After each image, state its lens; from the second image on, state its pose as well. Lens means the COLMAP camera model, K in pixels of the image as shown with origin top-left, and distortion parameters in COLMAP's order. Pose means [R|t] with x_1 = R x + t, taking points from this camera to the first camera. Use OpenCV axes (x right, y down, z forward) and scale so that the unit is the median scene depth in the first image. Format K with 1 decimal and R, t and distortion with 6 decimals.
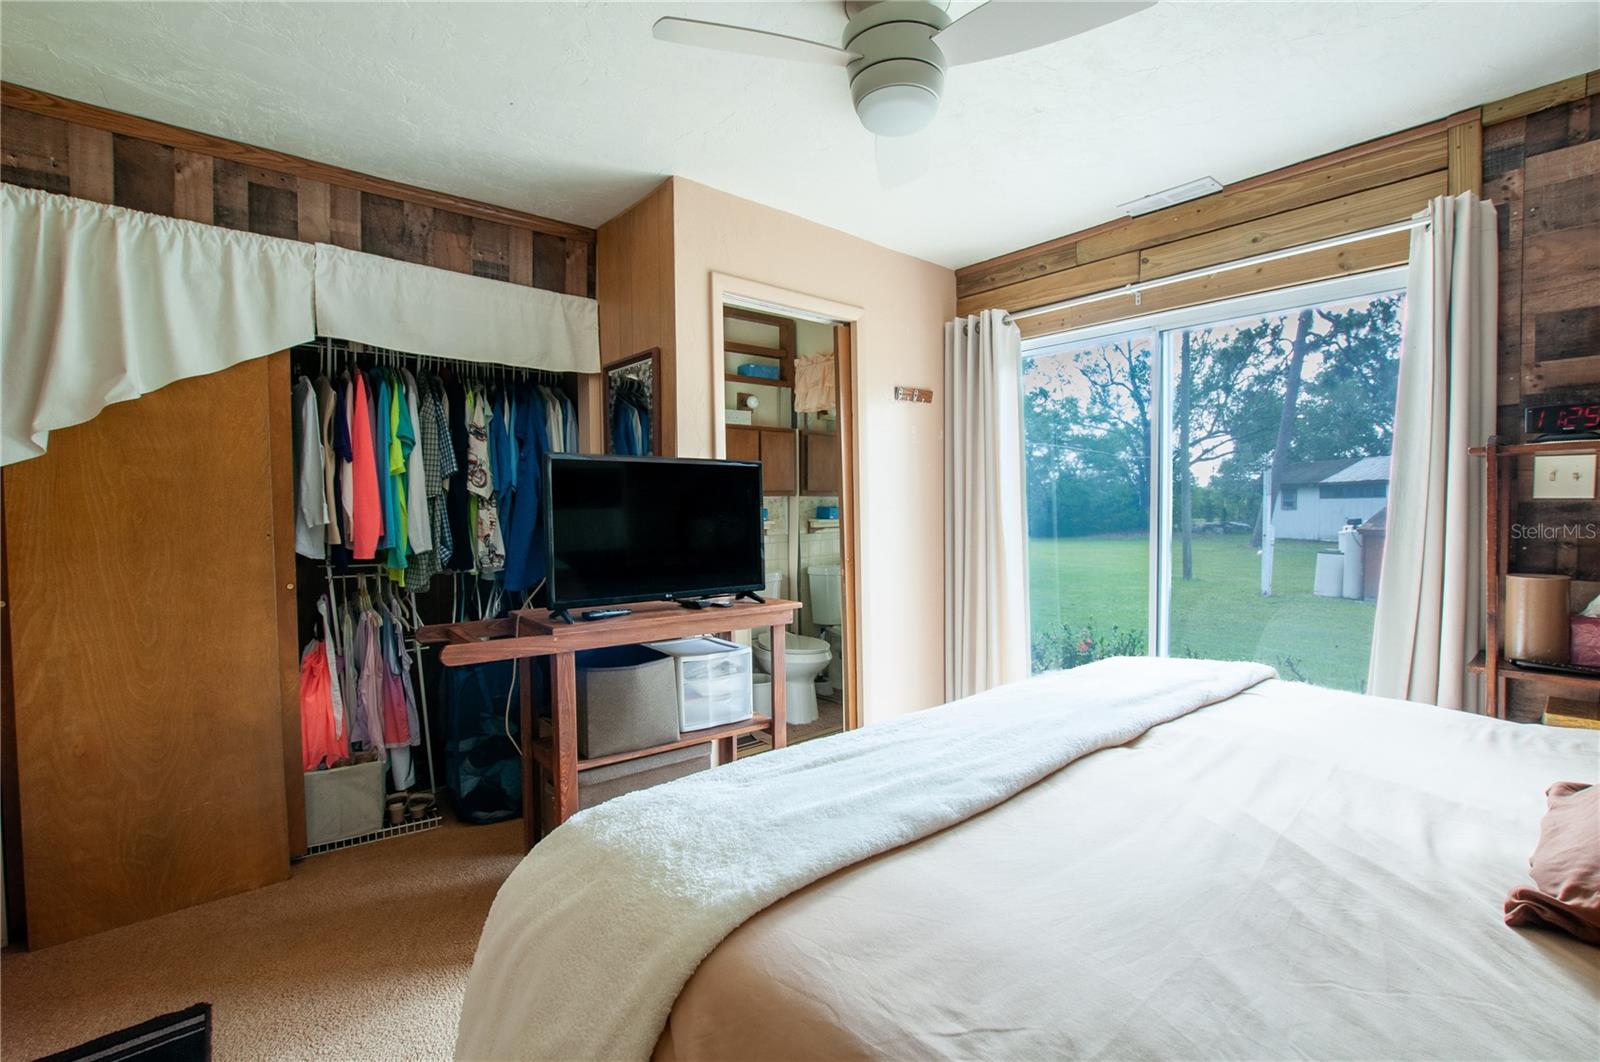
lens RADIAL K [[723.1, 0, 800.0], [0, 723.1, 531.0], [0, 0, 1]] dist [-0.030151, 0.007162]
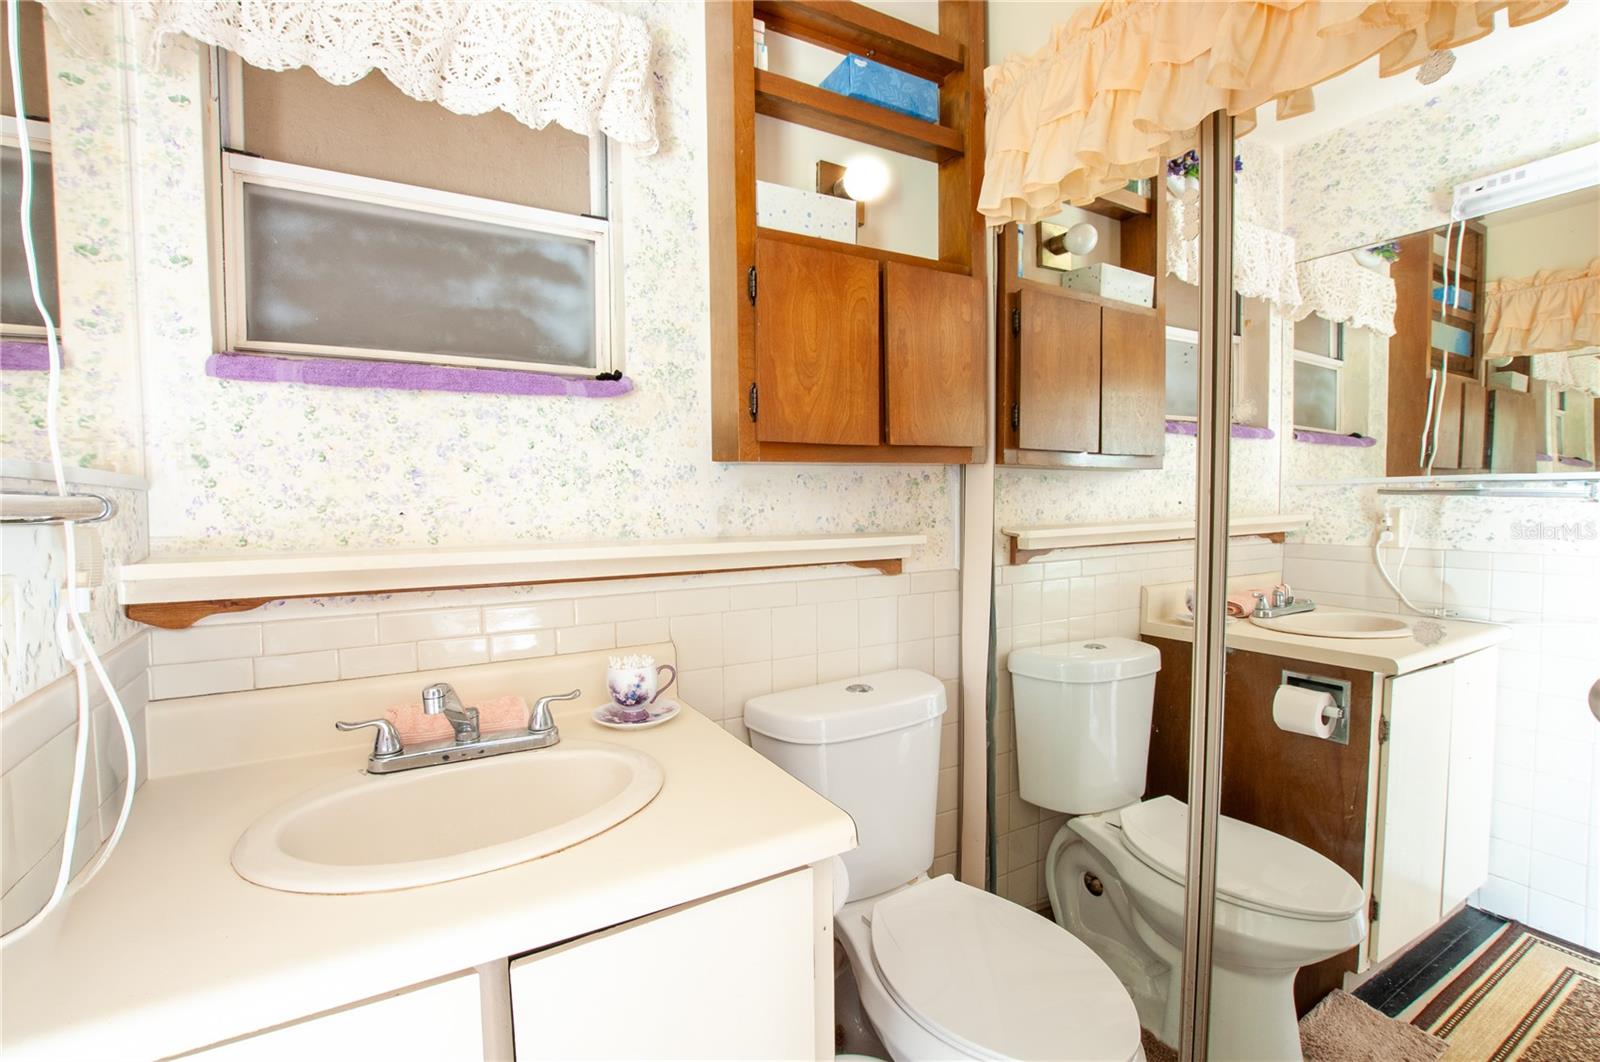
lens RADIAL K [[723.1, 0, 800.0], [0, 723.1, 531.0], [0, 0, 1]] dist [-0.030151, 0.007162]
pose [[0.981148, 0.005865, -0.193170, -0.039011], [-0.005725, 0.999983, 0.001285, -0.024229], [0.193174, -0.000155, 0.981165, 0.934602]]
